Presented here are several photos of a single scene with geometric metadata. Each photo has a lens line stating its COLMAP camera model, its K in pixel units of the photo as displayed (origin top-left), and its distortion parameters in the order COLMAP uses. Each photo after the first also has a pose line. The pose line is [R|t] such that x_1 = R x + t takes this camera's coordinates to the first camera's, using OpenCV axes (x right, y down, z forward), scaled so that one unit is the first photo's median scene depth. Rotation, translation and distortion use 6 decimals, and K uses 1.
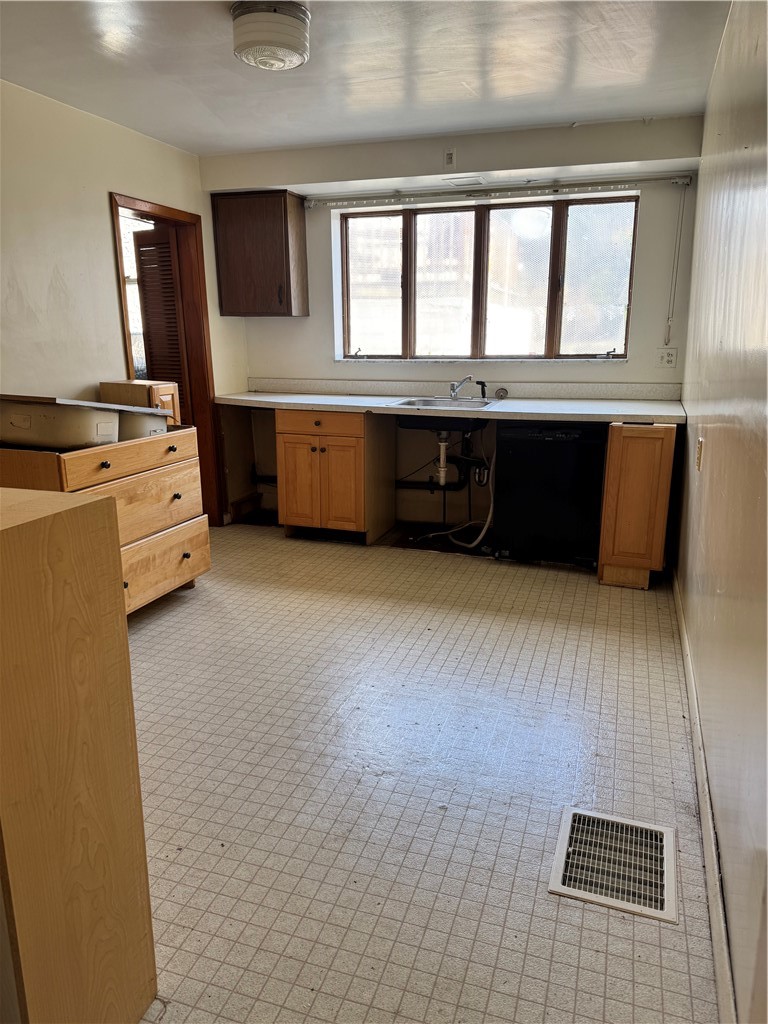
lens RADIAL K [[712.8, 0, 382.4], [0, 712.8, 504.8], [0, 0, 1]] dist [0.120644, -0.196148]
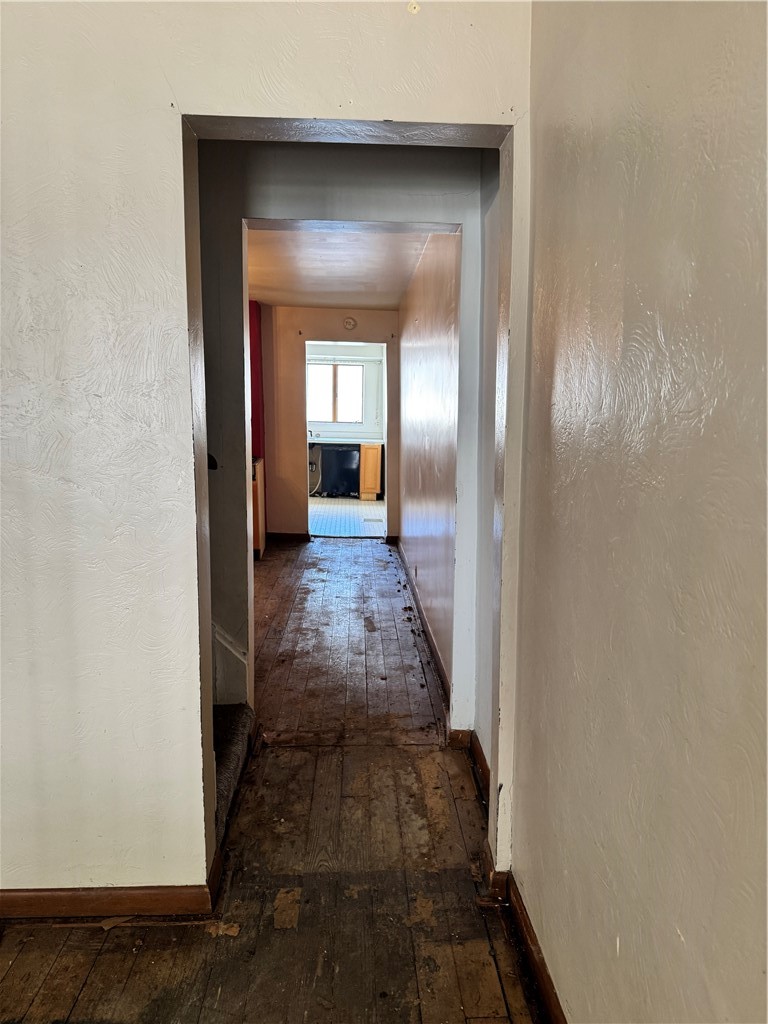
lens RADIAL K [[712.8, 0, 382.4], [0, 712.8, 504.8], [0, 0, 1]] dist [0.120644, -0.196148]
pose [[0.930718, -0.025497, 0.364847, -0.565548], [0.066064, 0.992878, -0.099142, 0.363403], [-0.359720, 0.116377, 0.925774, -1.433290]]
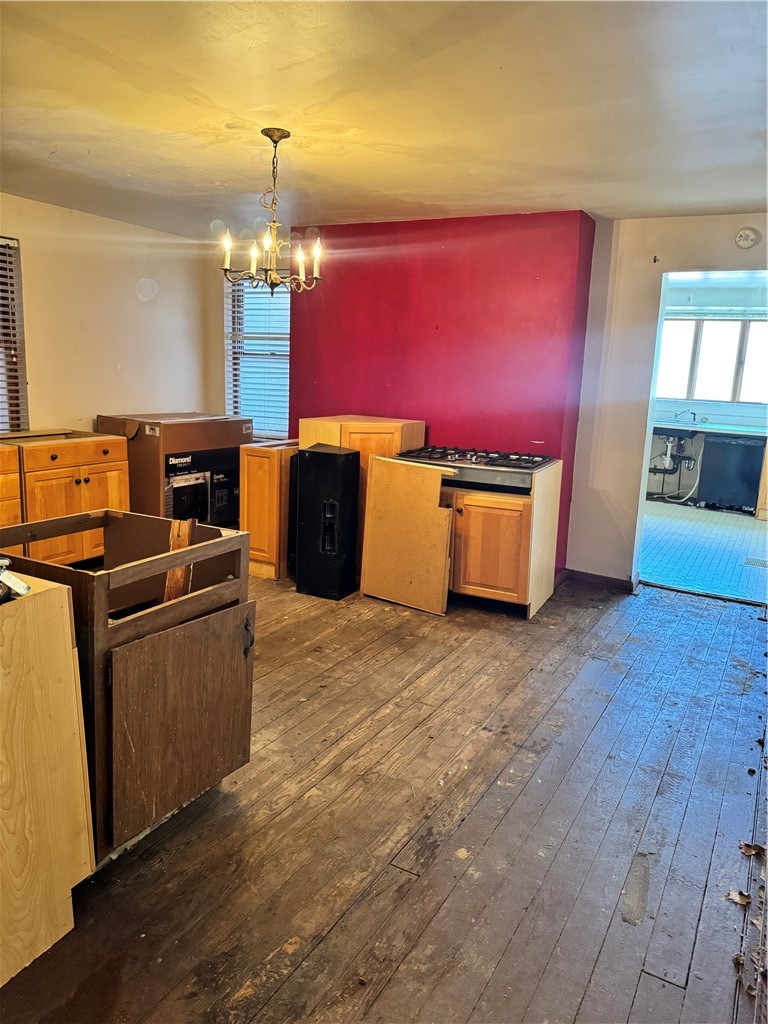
lens RADIAL K [[712.8, 0, 382.4], [0, 712.8, 504.8], [0, 0, 1]] dist [0.120644, -0.196148]
pose [[0.981995, 0.084047, -0.169180, -0.314380], [-0.093341, 0.994489, -0.047738, 0.227544], [0.164235, 0.062670, 0.984428, -0.952930]]
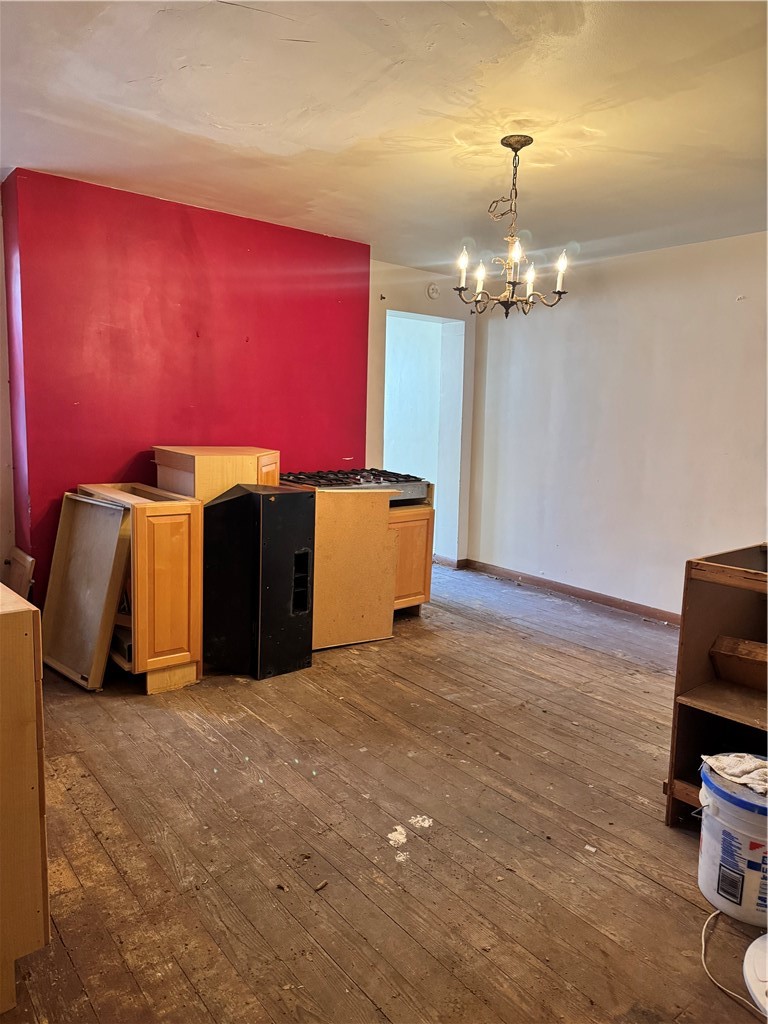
lens RADIAL K [[712.8, 0, 382.4], [0, 712.8, 504.8], [0, 0, 1]] dist [0.120644, -0.196148]
pose [[0.543289, -0.082396, 0.835493, -1.130423], [0.165184, 0.986210, -0.010153, 0.158952], [-0.823135, 0.143527, 0.549407, -0.546050]]
